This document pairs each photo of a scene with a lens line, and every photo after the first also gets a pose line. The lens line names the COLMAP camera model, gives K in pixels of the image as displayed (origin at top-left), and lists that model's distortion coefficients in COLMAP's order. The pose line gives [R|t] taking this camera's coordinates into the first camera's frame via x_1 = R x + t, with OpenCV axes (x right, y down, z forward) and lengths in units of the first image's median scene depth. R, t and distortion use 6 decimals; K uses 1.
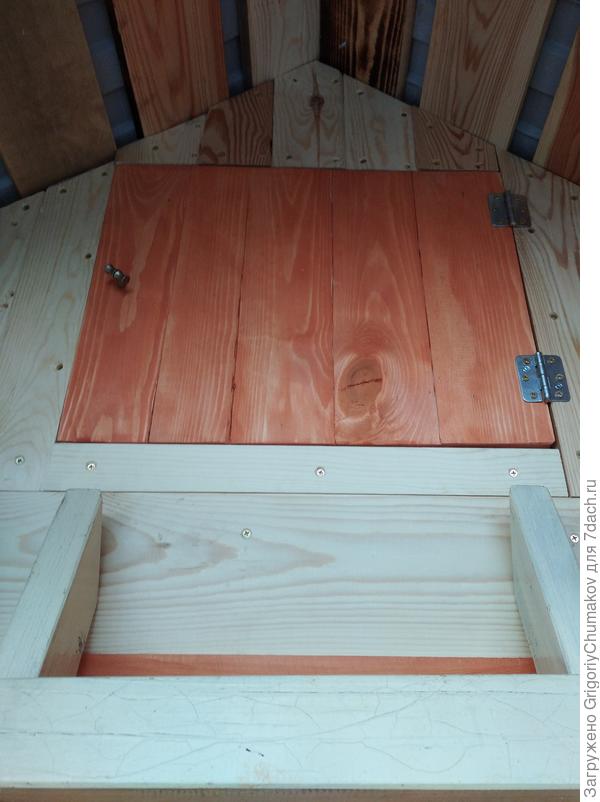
lens RADIAL K [[657.7, 0, 300.1], [0, 657.7, 396.4], [0, 0, 1]] dist [0.012888, -0.034275]
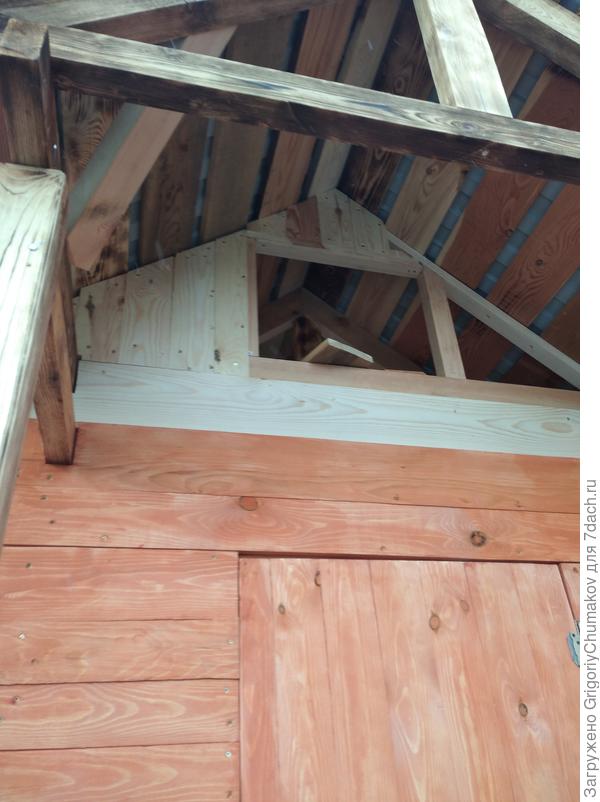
lens RADIAL K [[657.7, 0, 306.5], [0, 657.7, 403.9], [0, 0, 1]] dist [0.012888, -0.034275]
pose [[0.965799, 0.072200, 0.249038, -0.541290], [-0.063283, 0.997041, -0.043638, 0.231812], [-0.251452, 0.026386, 0.967510, -0.915177]]
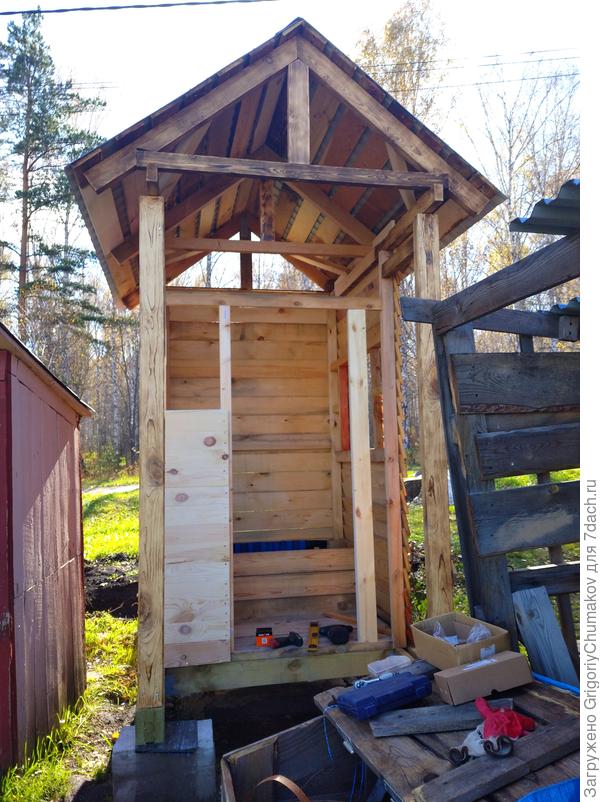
lens RADIAL K [[657.7, 0, 298.7], [0, 657.7, 403.6], [0, 0, 1]] dist [0.012888, -0.034275]
pose [[0.979364, -0.015212, 0.201529, -0.691968], [-0.075427, 0.897604, 0.434302, -0.722282], [-0.187500, -0.440541, 0.877934, -3.420701]]
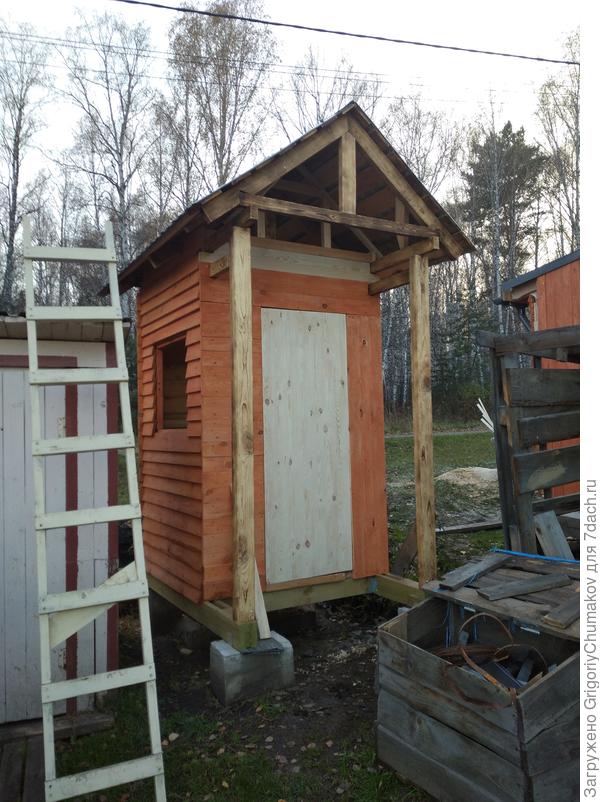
lens RADIAL K [[657.7, 0, 297.2], [0, 657.7, 399.9], [0, 0, 1]] dist [0.012888, -0.034275]
pose [[0.869191, -0.005450, 0.494446, -2.554269], [-0.230569, 0.880111, 0.415021, -1.027427], [-0.437430, -0.474737, 0.763728, -3.811697]]
